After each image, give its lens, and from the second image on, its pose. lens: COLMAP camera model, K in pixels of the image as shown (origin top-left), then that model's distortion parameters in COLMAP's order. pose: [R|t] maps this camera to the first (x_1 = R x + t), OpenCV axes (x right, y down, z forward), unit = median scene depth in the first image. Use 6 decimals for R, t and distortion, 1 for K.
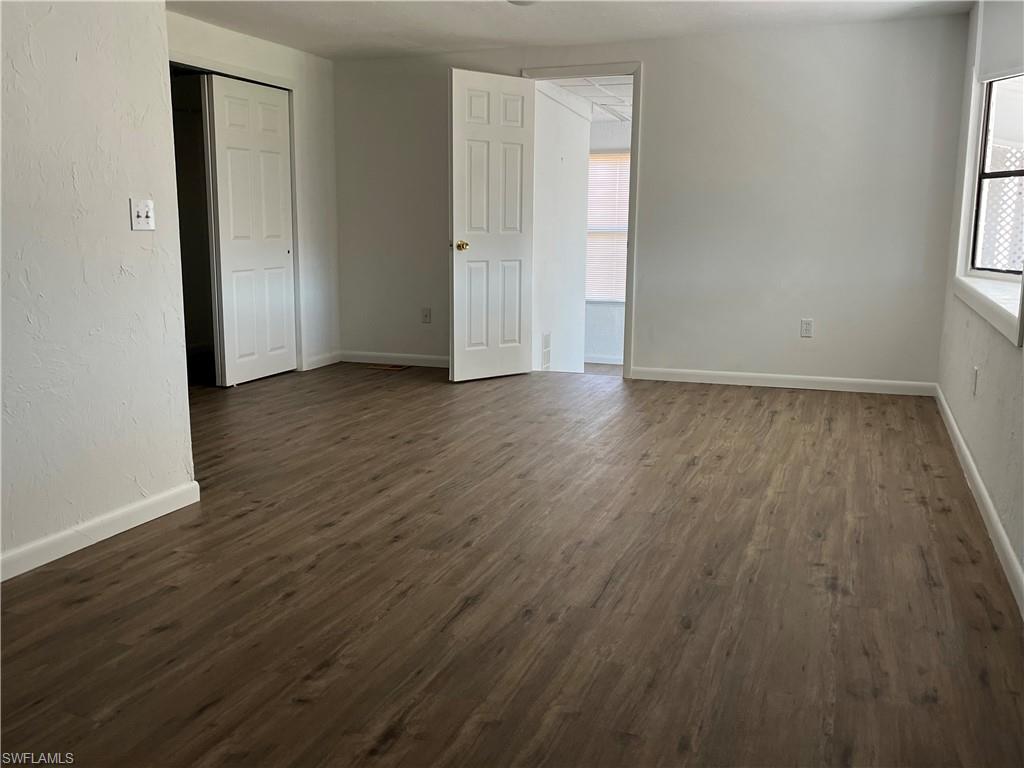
lens RADIAL K [[915.5, 0, 510.7], [0, 915.5, 382.9], [0, 0, 1]] dist [0.050760, -0.052831]
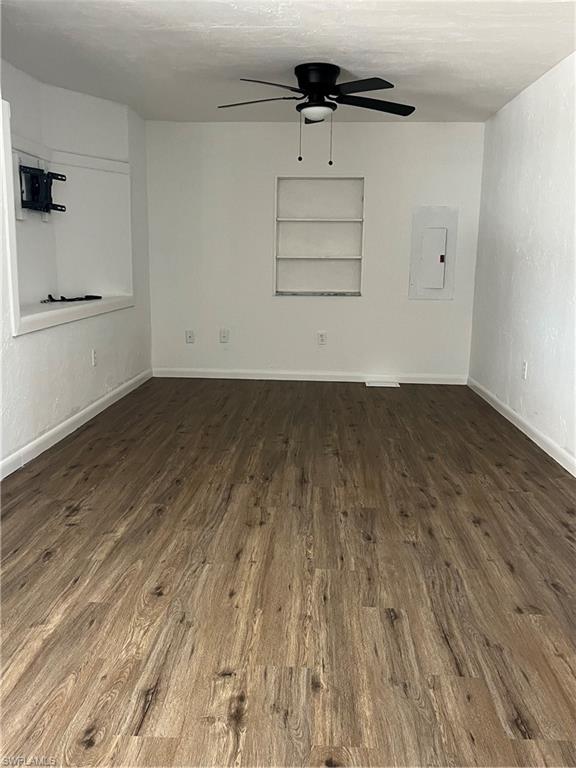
lens RADIAL K [[686.6, 0, 287.4], [0, 686.6, 384.7], [0, 0, 1]] dist [0.050760, -0.052831]
pose [[-0.950704, 0.039964, -0.307513, 0.324506], [-0.070390, 0.937964, 0.339514, -0.319914], [0.302004, 0.344423, -0.888913, 1.805346]]
